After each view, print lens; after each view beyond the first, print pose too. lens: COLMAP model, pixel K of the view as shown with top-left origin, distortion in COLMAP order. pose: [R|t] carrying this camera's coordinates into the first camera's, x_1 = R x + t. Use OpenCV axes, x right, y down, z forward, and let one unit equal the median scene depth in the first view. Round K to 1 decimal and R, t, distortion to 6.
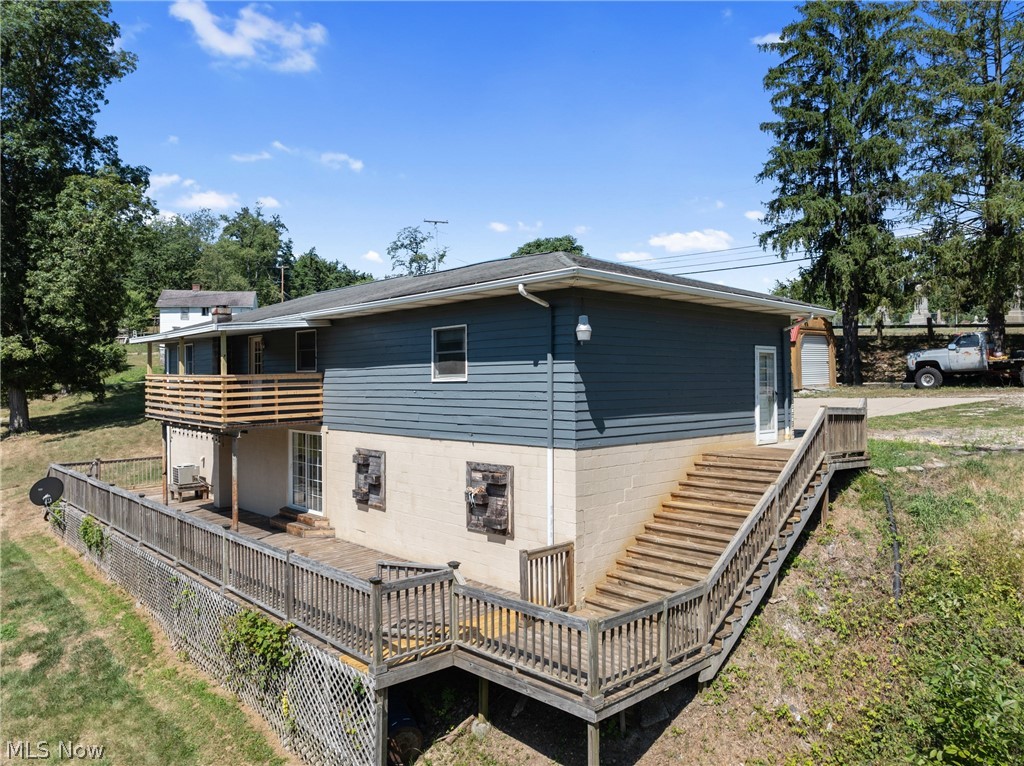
lens RADIAL K [[721.9, 0, 516.1], [0, 721.9, 377.5], [0, 0, 1]] dist [-0.044137, 0.000873]
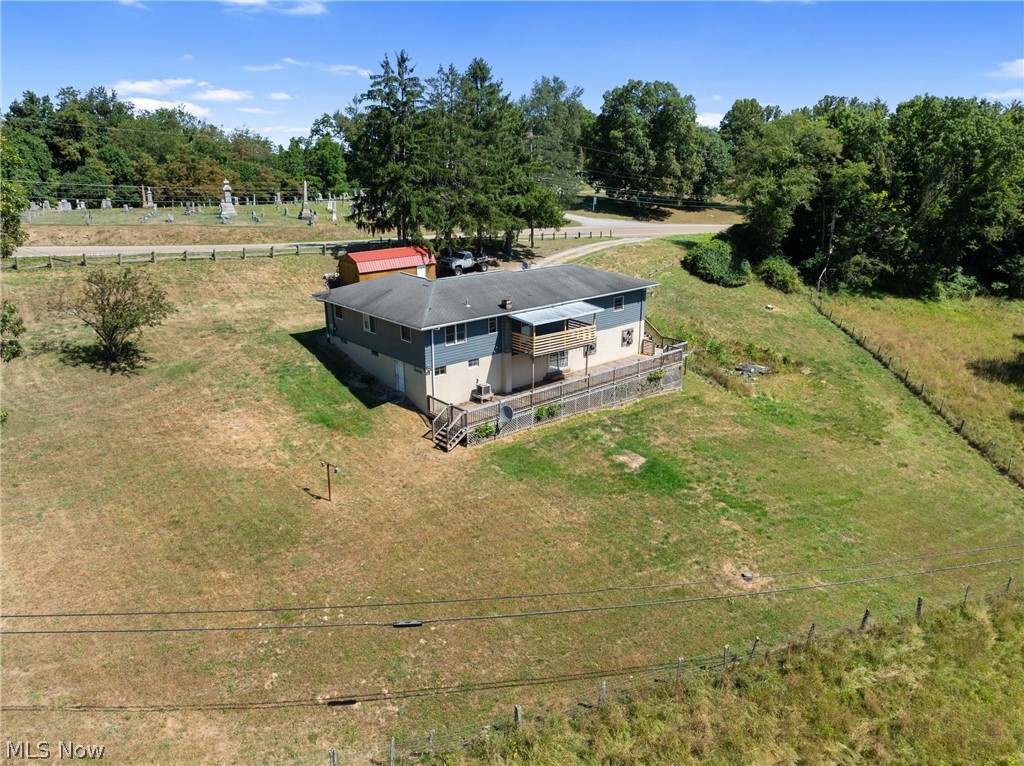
lens RADIAL K [[721.9, 0, 516.1], [0, 721.9, 377.5], [0, 0, 1]] dist [-0.044137, 0.000873]
pose [[0.030553, -0.294071, 0.955295, -3.961245], [-0.005116, 0.955683, 0.294354, -0.801220], [-0.999520, -0.013881, 0.027695, 1.473408]]
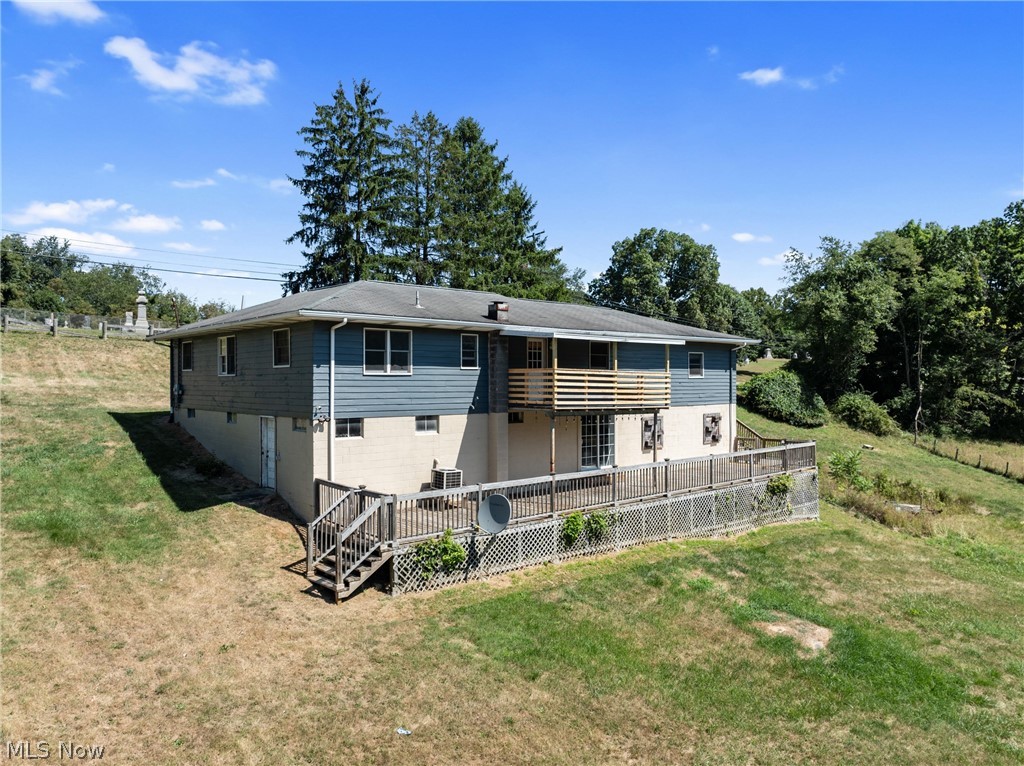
lens RADIAL K [[721.9, 0, 516.1], [0, 721.9, 377.5], [0, 0, 1]] dist [-0.044137, 0.000873]
pose [[0.028655, 0.008954, 0.999549, -2.335500], [-0.003031, 0.999956, -0.008871, 0.025261], [-0.999585, -0.002776, 0.028681, 1.524245]]
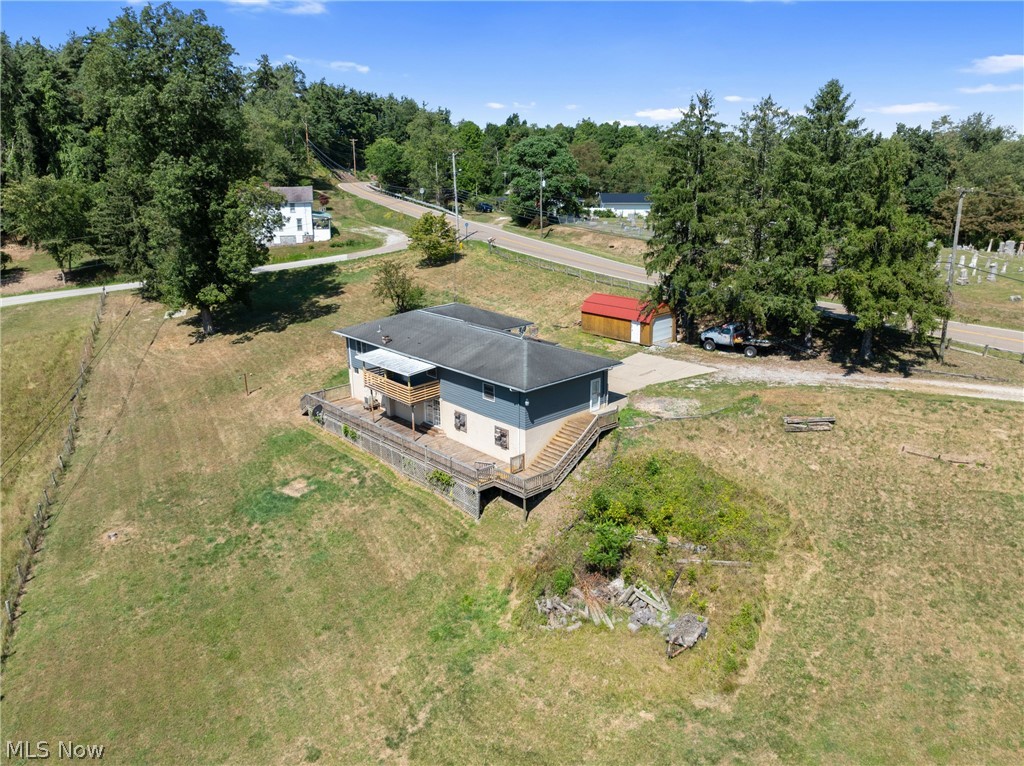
lens RADIAL K [[721.9, 0, 516.1], [0, 721.9, 377.5], [0, 0, 1]] dist [-0.044137, 0.000873]
pose [[0.999999, 0.001645, -0.000001, 0.030230], [-0.001573, 0.956400, 0.292056, -1.073718], [0.000481, -0.292056, 0.956401, -2.132421]]
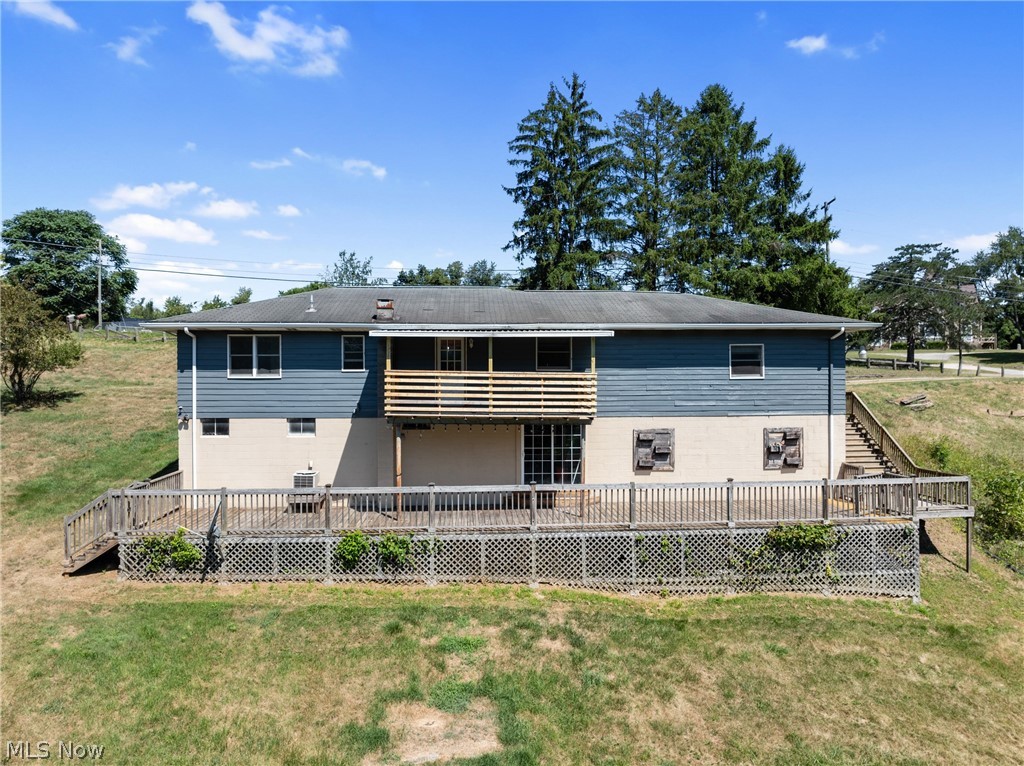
lens RADIAL K [[721.9, 0, 516.1], [0, 721.9, 377.5], [0, 0, 1]] dist [-0.044137, 0.000873]
pose [[0.638435, 0.006621, 0.769647, -1.690691], [-0.003200, 0.999977, -0.005948, 0.013158], [-0.769669, 0.001334, 0.638442, 0.391877]]
